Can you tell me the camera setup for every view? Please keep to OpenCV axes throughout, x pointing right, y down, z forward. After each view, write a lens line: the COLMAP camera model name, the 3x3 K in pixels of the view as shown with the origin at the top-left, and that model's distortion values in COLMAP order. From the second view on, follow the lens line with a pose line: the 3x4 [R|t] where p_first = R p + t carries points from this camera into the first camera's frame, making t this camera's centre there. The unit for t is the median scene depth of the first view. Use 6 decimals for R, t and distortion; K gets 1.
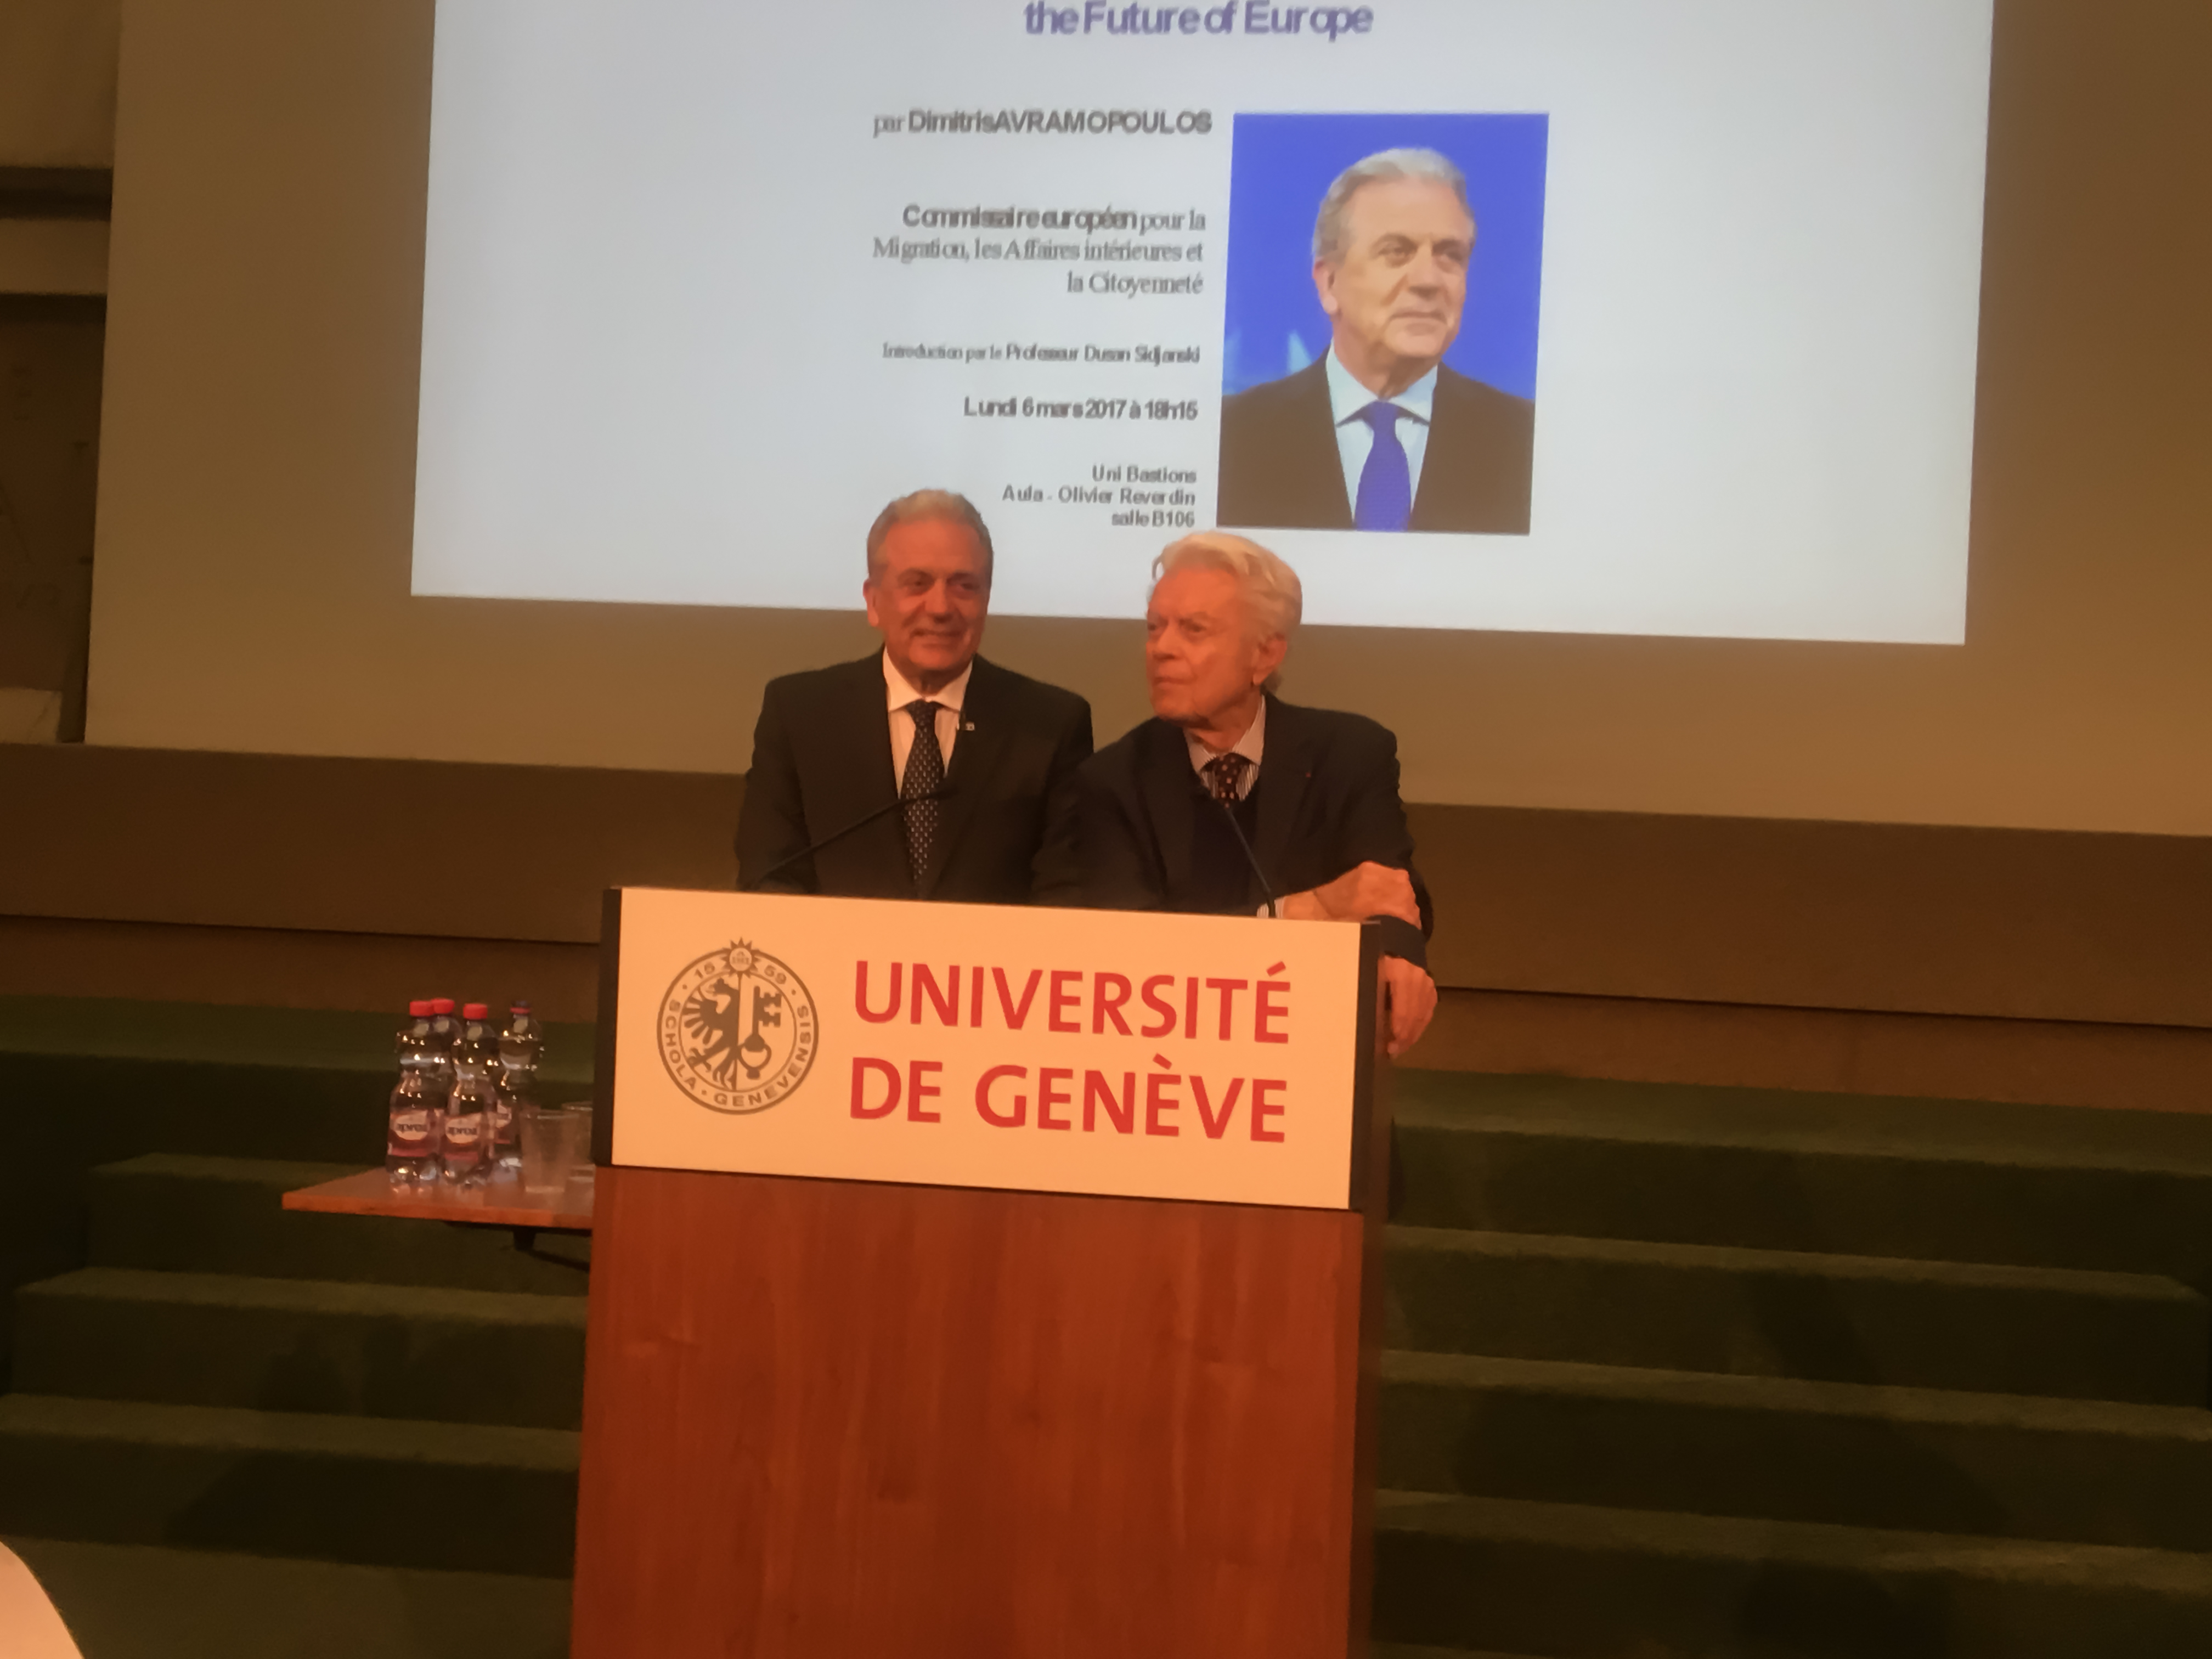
lens RADIAL K [[2649.0, 0, 1084.1], [0, 2649.0, 810.2], [0, 0, 1]] dist [0.078812, 0.000000]
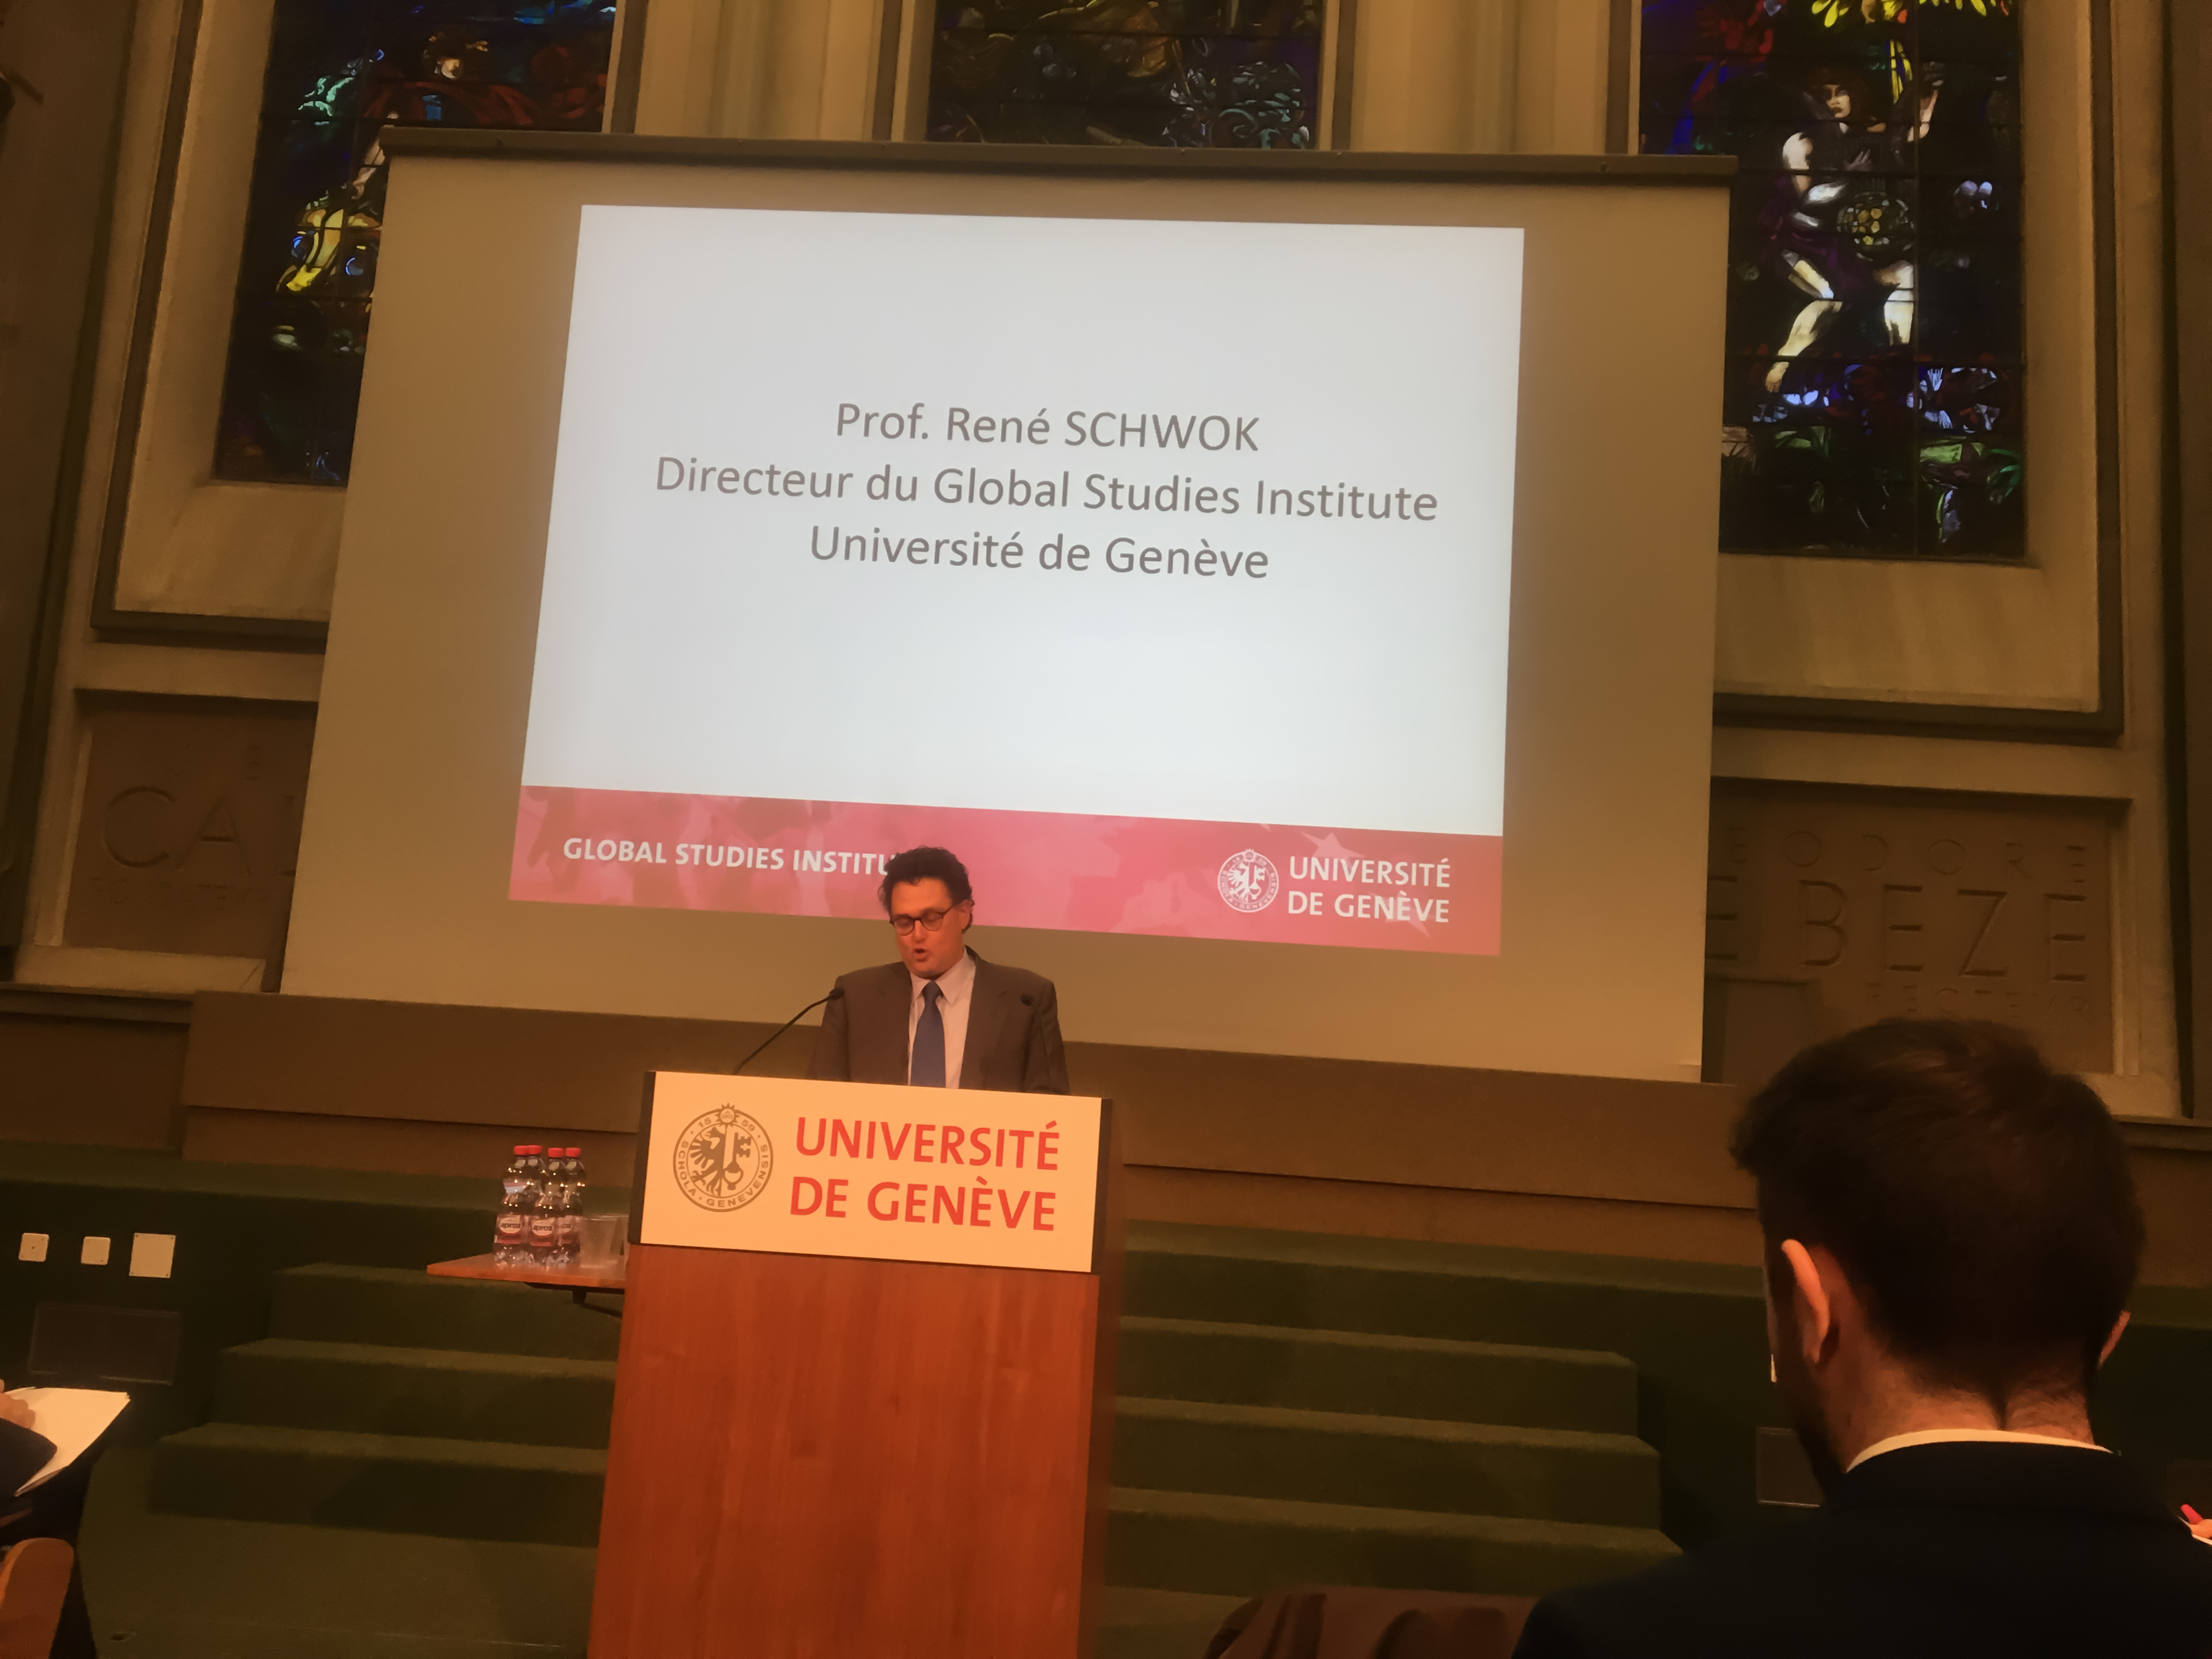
lens RADIAL K [[1795.4, 0, 1100.4], [0, 1795.4, 823.6], [0, 0, 1]] dist [0.051484, -0.000787]
pose [[0.996510, 0.028935, 0.078298, 0.008630], [-0.018244, 0.990818, -0.133968, 0.022102], [-0.081456, 0.132072, 0.987888, -0.147960]]
